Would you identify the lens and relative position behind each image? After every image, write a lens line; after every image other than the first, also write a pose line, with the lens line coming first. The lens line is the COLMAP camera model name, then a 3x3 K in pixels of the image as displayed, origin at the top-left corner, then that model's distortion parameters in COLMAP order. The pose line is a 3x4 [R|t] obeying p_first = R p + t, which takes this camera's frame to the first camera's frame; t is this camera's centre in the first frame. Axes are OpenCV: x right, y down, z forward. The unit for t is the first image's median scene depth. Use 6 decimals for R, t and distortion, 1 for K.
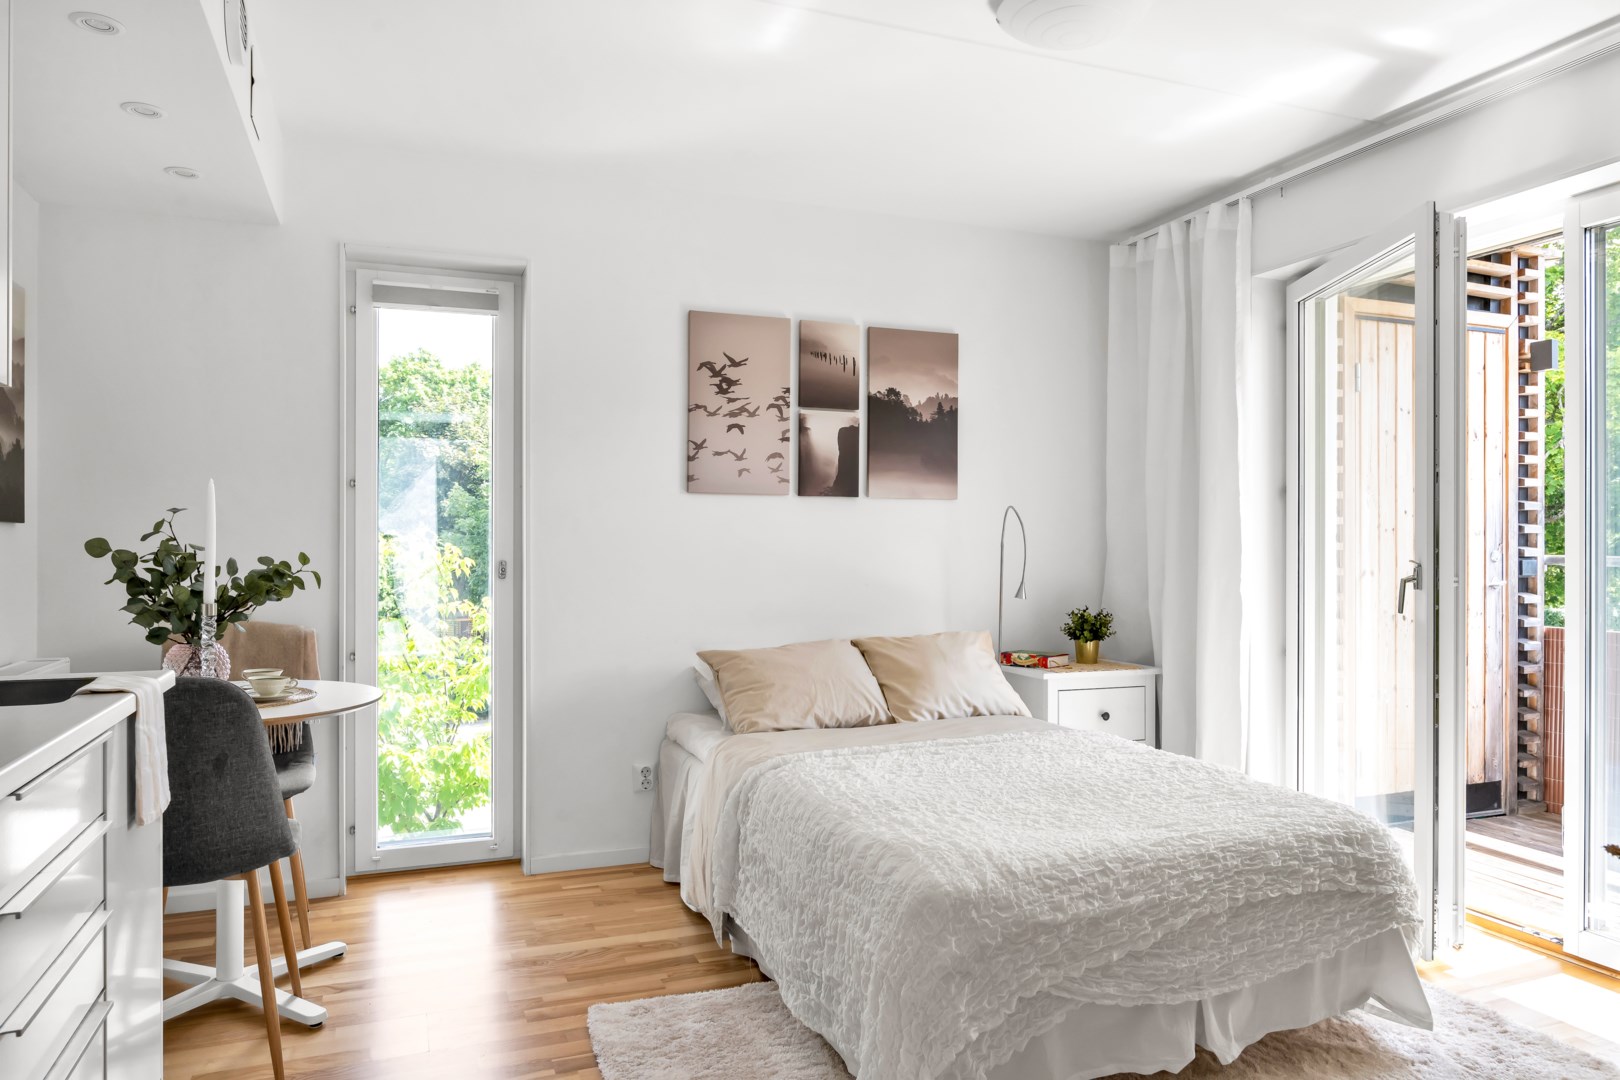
lens RADIAL K [[1107.1, 0, 822.9], [0, 1107.1, 545.0], [0, 0, 1]] dist [0.003537, 0.002417]
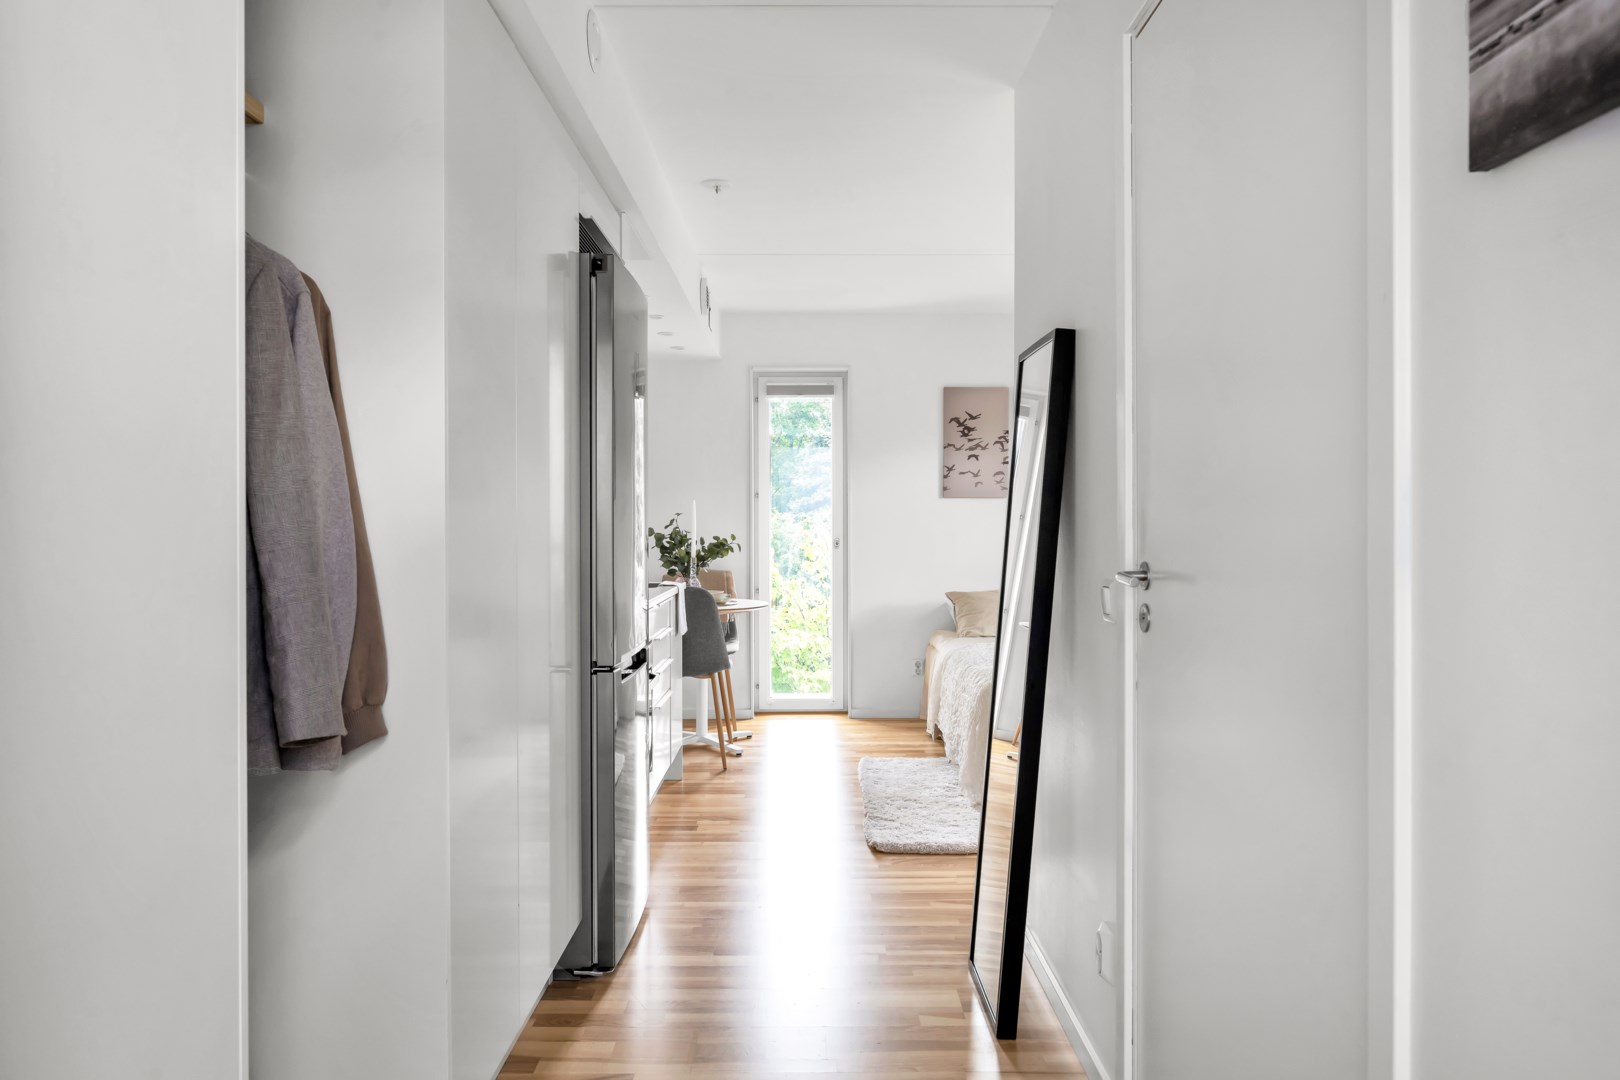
lens RADIAL K [[1107.1, 0, 807.2], [0, 1107.1, 539.3], [0, 0, 1]] dist [0.003537, 0.002417]
pose [[0.932382, 0.001868, -0.361468, 0.357927], [0.003100, 0.999909, 0.013165, -0.009023], [0.361460, -0.013395, 0.932291, -0.769611]]
